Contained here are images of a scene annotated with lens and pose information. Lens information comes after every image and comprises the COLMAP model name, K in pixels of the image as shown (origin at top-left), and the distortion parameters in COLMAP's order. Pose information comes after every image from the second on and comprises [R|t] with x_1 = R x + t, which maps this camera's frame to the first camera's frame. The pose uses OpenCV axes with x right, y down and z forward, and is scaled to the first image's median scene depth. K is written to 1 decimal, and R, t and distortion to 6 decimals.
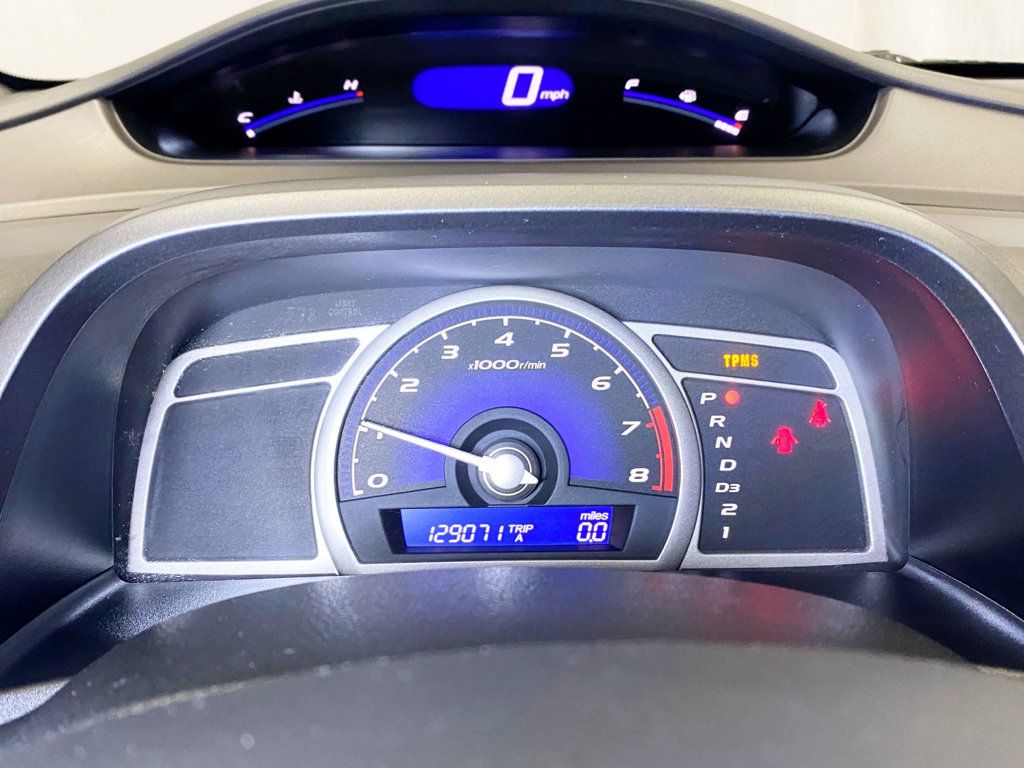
lens RADIAL K [[1015.1, 0, 498.5], [0, 1015.1, 392.4], [0, 0, 1]] dist [0.050892, 0.000000]
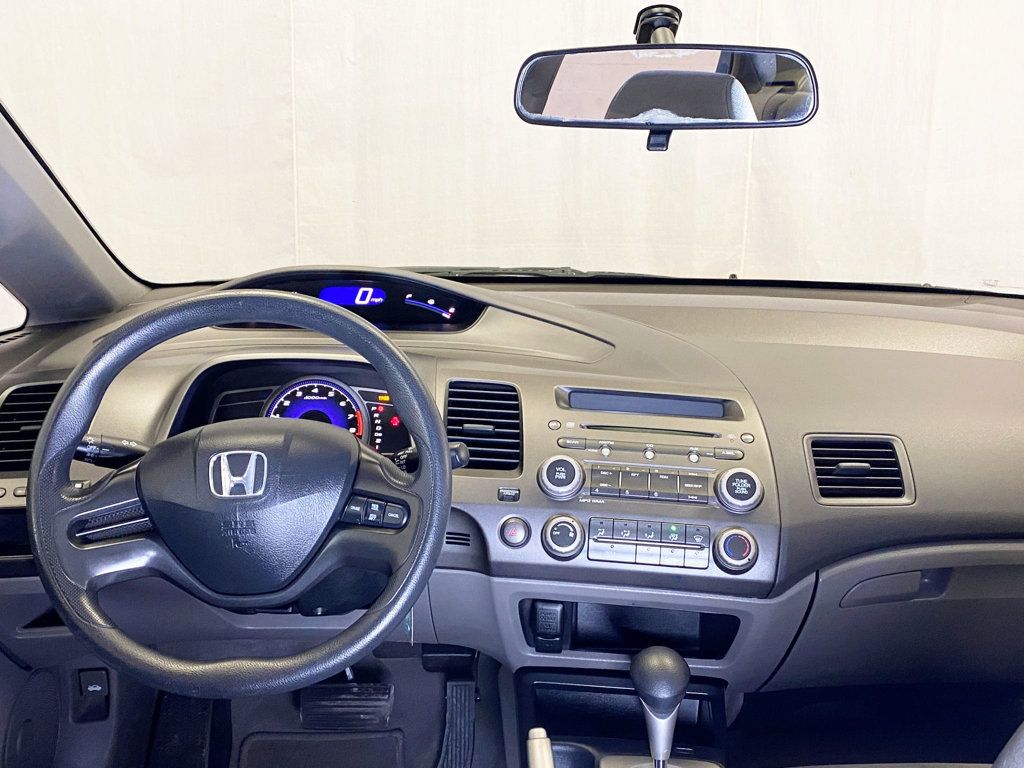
lens RADIAL K [[1066.4, 0, 520.0], [0, 1066.4, 385.6], [0, 0, 1]] dist [0.057983, 0.000000]
pose [[0.999680, 0.020200, -0.015253, 0.448986], [-0.021663, 0.994472, -0.102746, 0.171749], [0.013093, 0.103044, 0.994591, -1.548929]]
